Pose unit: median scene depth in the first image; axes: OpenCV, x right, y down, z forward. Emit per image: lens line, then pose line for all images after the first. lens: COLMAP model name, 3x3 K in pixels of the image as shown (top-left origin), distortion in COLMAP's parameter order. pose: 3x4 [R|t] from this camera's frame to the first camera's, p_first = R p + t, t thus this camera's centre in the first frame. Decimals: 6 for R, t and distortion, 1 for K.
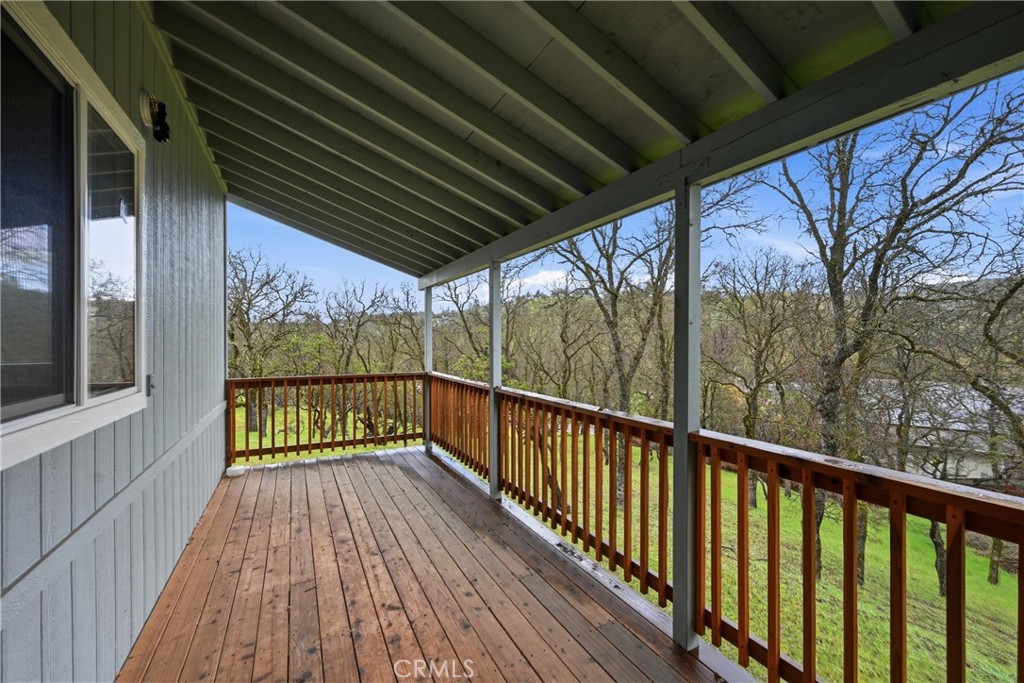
lens RADIAL K [[436.5, 0, 512.0], [0, 436.5, 341.5], [0, 0, 1]] dist [-0.000570, 0.000090]
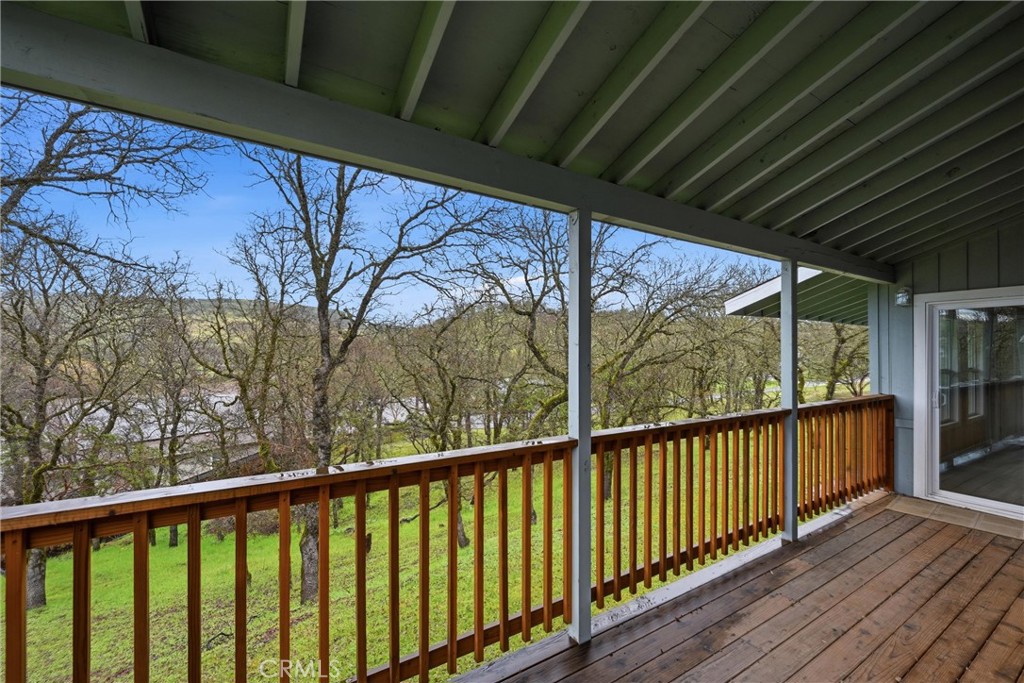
lens RADIAL K [[436.5, 0, 512.0], [0, 436.5, 341.5], [0, 0, 1]] dist [-0.000570, 0.000090]
pose [[-0.108867, 0.019935, 0.993856, -0.653455], [-0.003974, 0.999782, -0.020489, -0.009527], [-0.994048, -0.006181, -0.108764, 1.272528]]
